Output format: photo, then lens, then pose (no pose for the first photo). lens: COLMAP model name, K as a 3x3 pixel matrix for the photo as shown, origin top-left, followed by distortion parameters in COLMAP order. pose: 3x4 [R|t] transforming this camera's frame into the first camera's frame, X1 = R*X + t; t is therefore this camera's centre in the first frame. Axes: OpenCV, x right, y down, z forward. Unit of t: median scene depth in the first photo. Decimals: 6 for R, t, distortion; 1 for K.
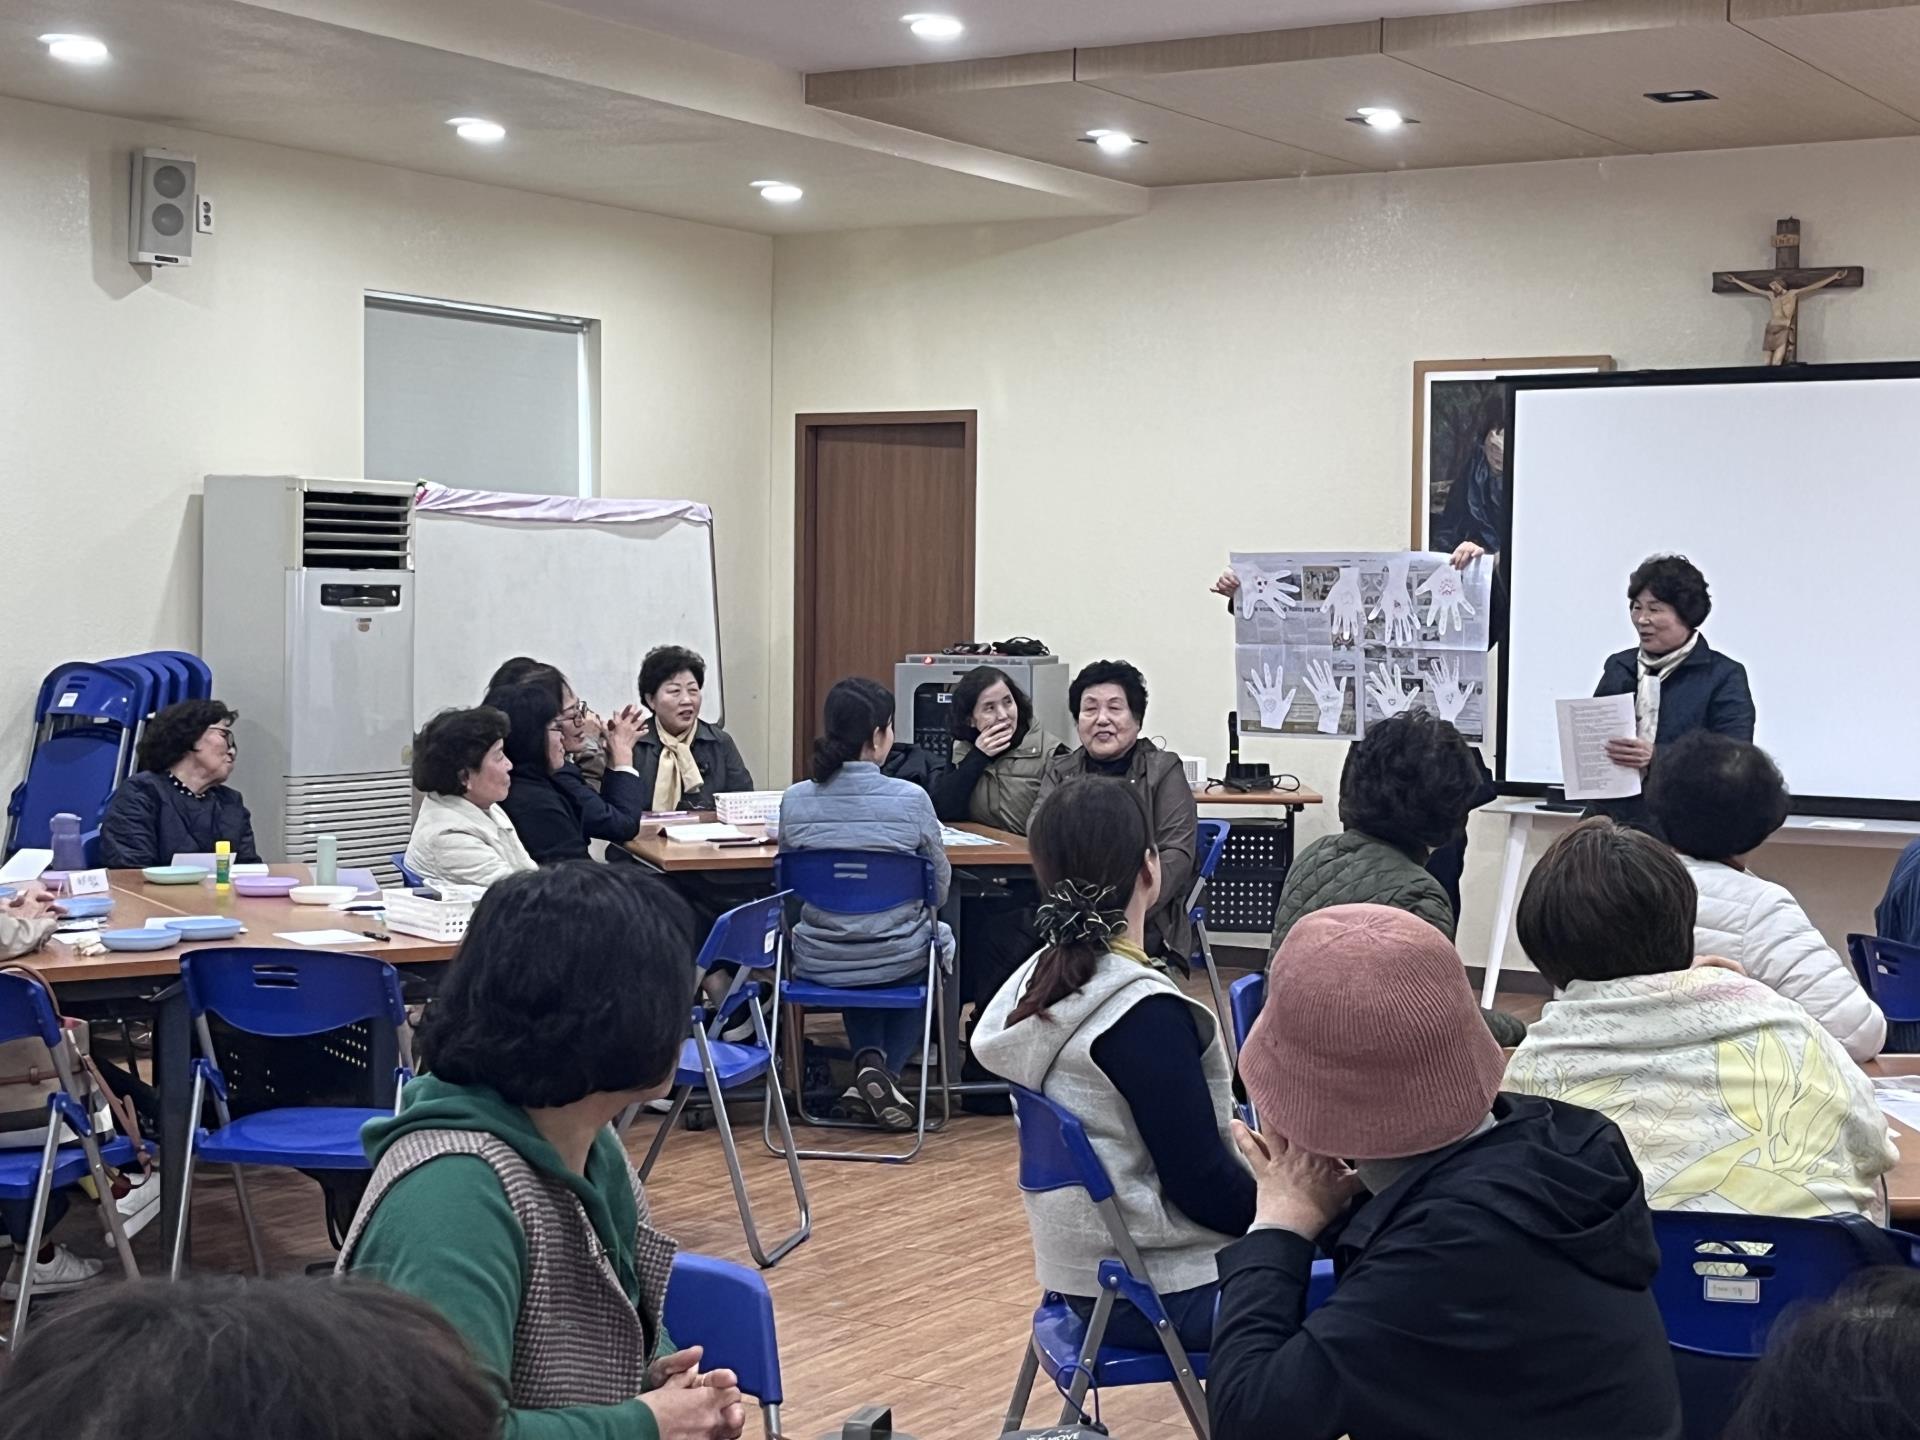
lens RADIAL K [[3022.1, 0, 960.0], [0, 3022.1, 720.0], [0, 0, 1]] dist [0.212384, -0.999100]
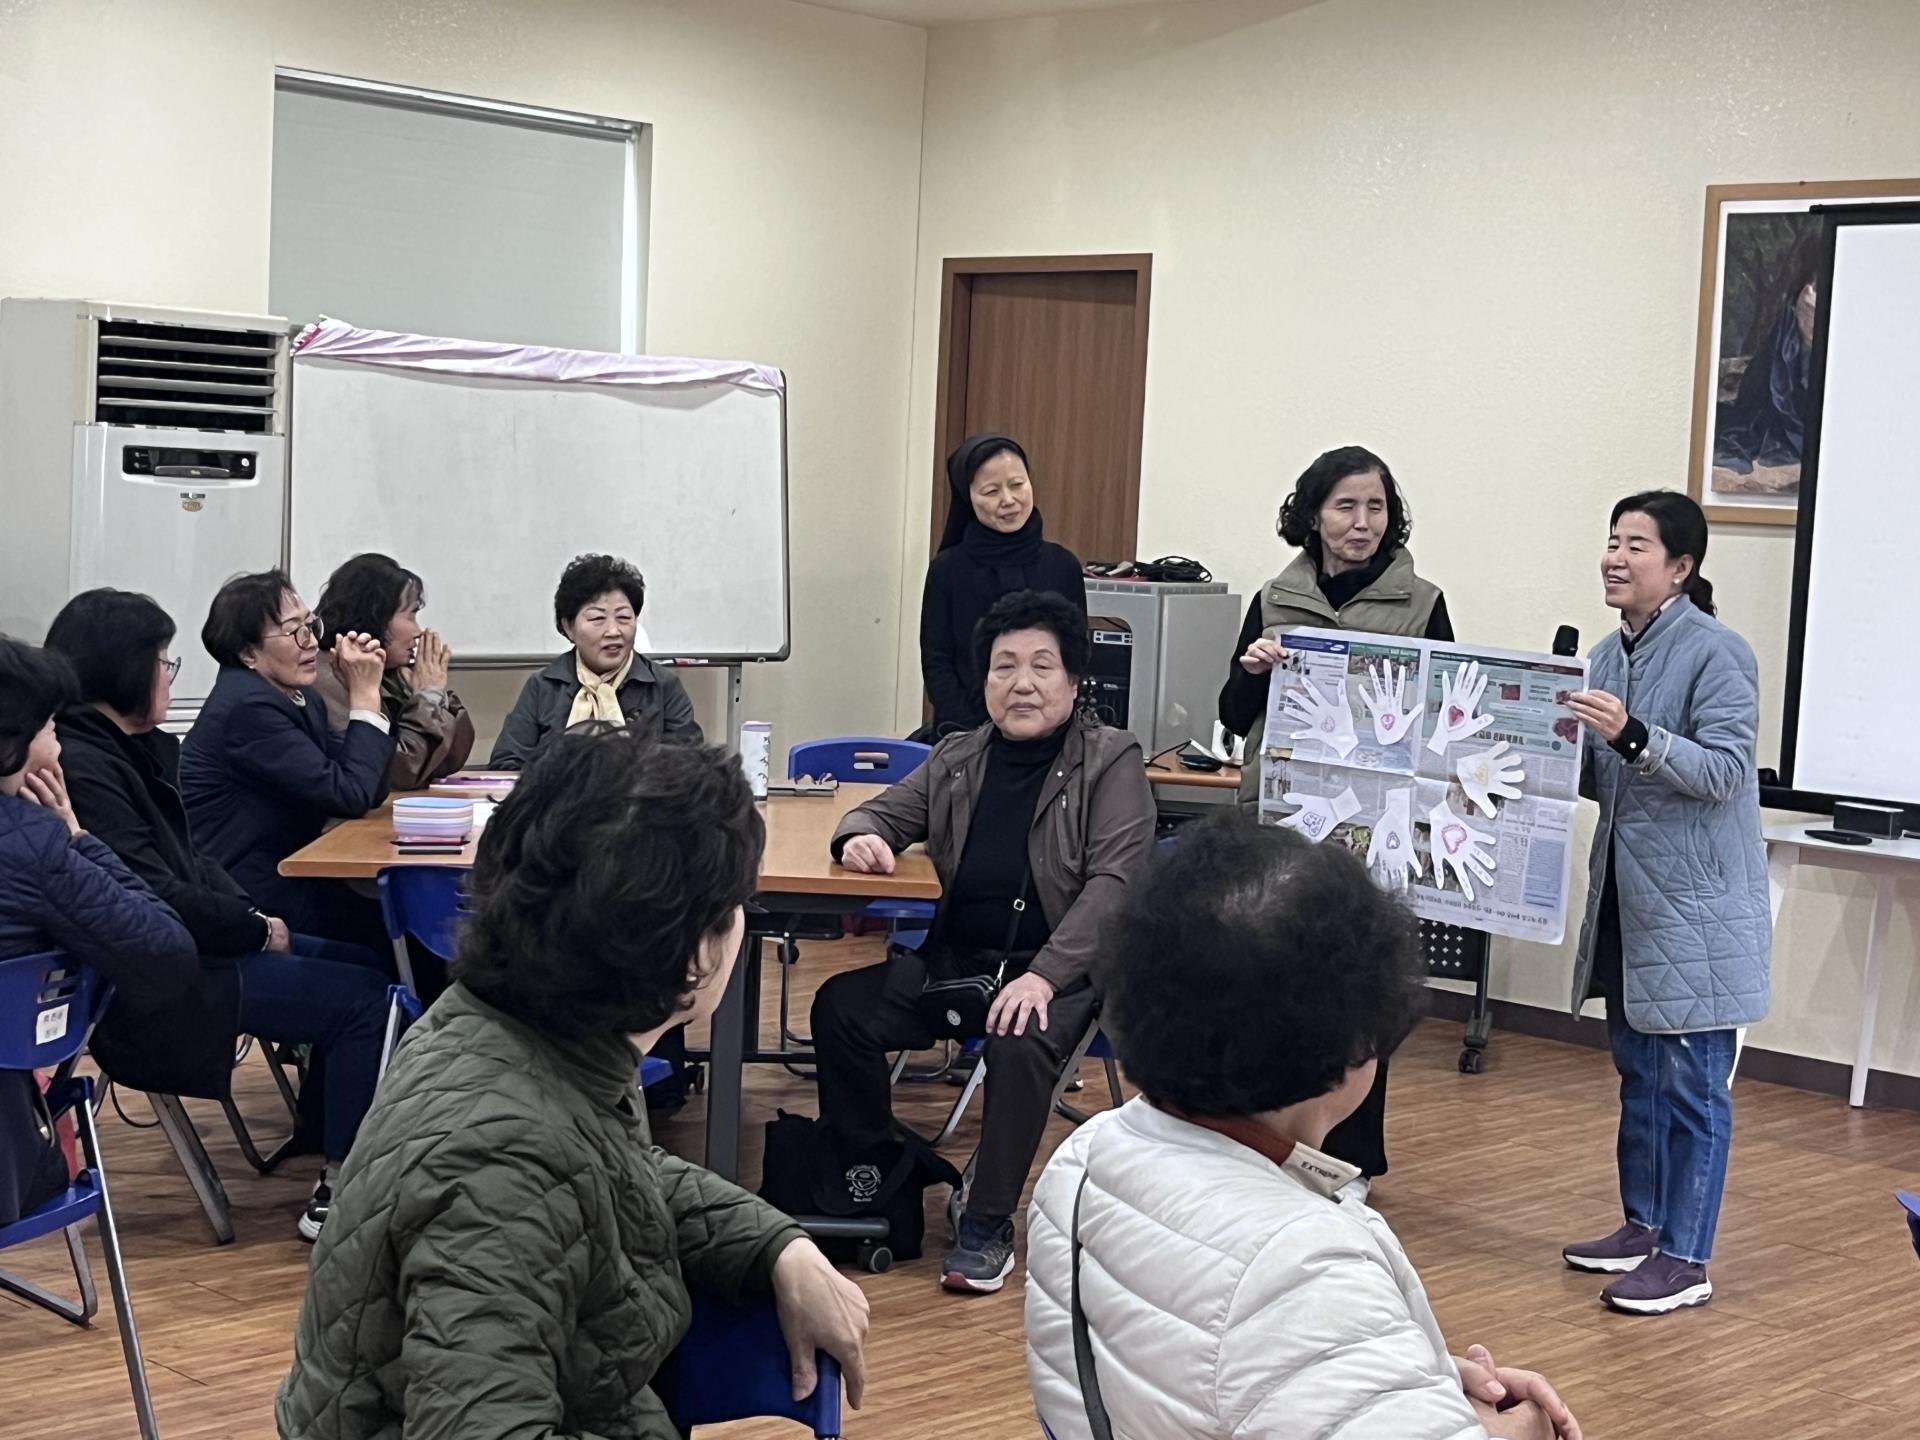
lens RADIAL K [[3022.1, 0, 960.0], [0, 3022.1, 720.0], [0, 0, 1]] dist [0.212384, -0.999100]
pose [[0.976252, 0.051405, -0.210451, 0.139832], [-0.045374, 0.998412, 0.033387, -0.010453], [0.211833, -0.023045, 0.977034, 0.276993]]
